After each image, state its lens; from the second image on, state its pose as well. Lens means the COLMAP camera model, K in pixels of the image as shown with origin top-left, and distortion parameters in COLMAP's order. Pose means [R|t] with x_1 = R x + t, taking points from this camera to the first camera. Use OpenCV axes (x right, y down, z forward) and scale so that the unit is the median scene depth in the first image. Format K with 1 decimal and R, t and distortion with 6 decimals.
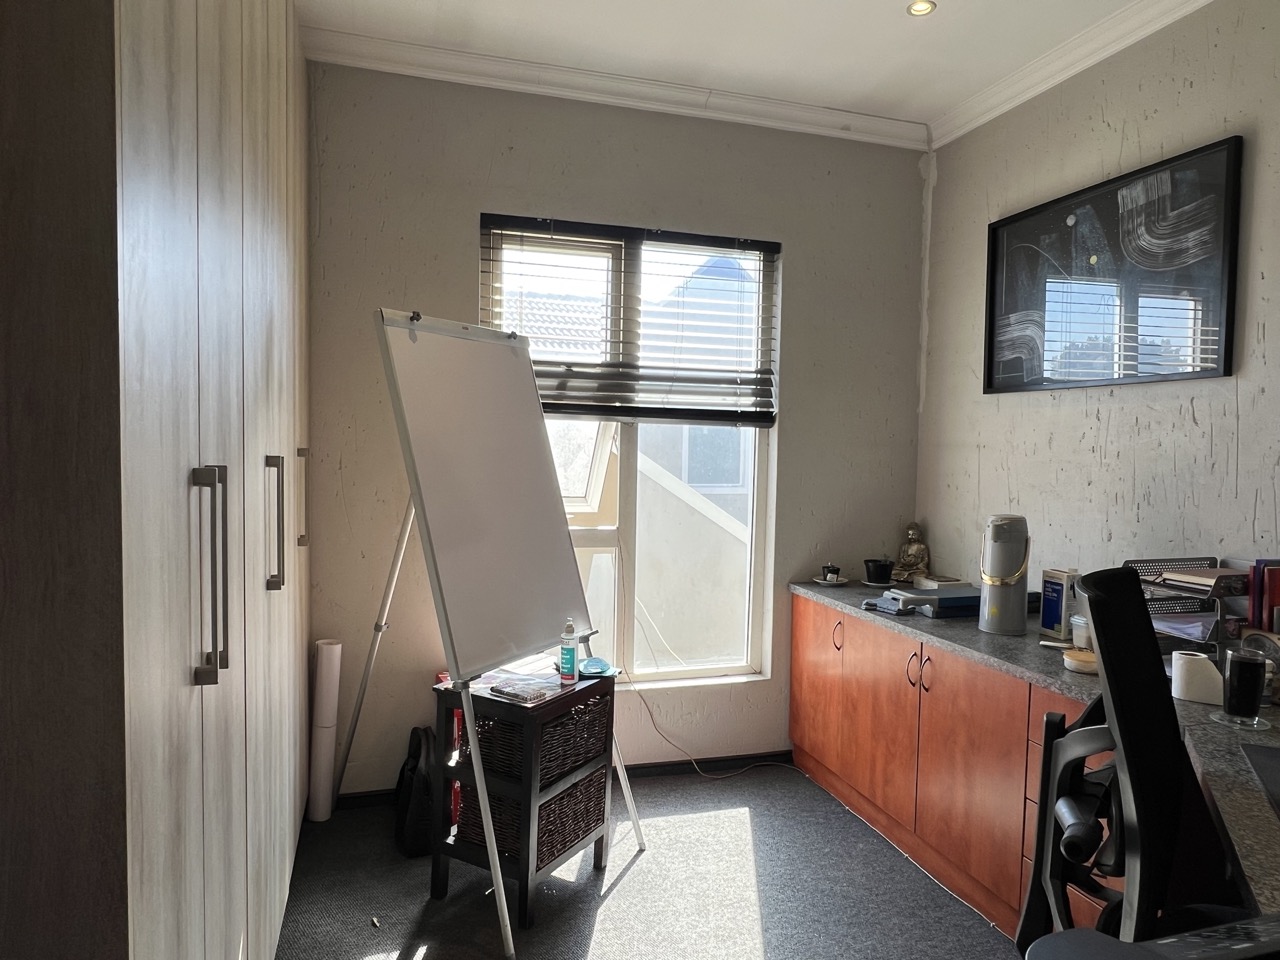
lens RADIAL K [[828.7, 0, 636.5], [0, 828.7, 483.7], [0, 0, 1]] dist [-0.005399, -0.001060]
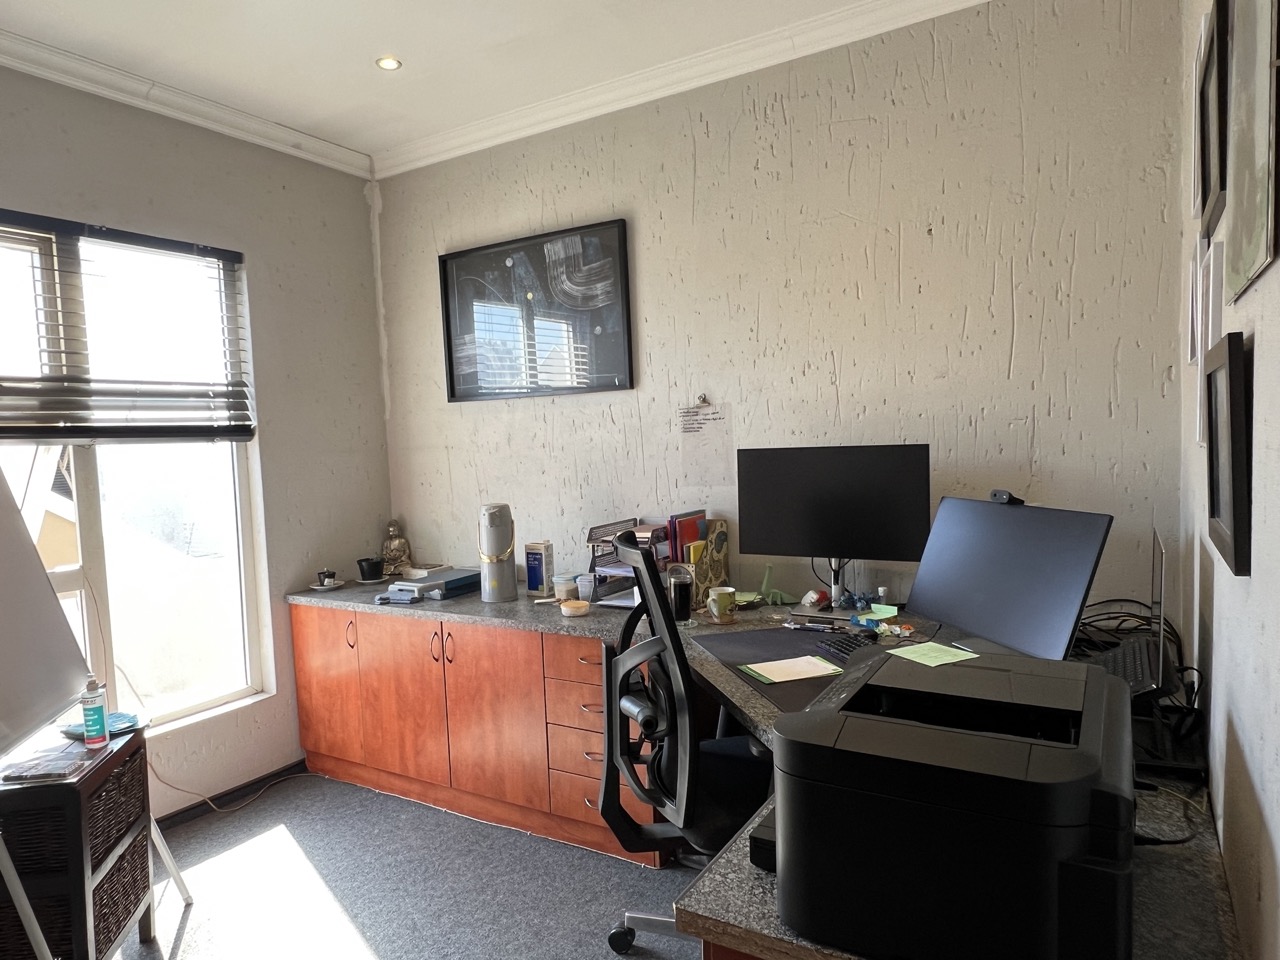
lens RADIAL K [[828.7, 0, 646.2], [0, 828.7, 477.9], [0, 0, 1]] dist [-0.005399, -0.001060]
pose [[0.731420, -0.085237, 0.676580, -0.193989], [0.085874, 0.995772, 0.032614, -0.019210], [-0.676499, 0.034246, 0.735647, -0.042822]]
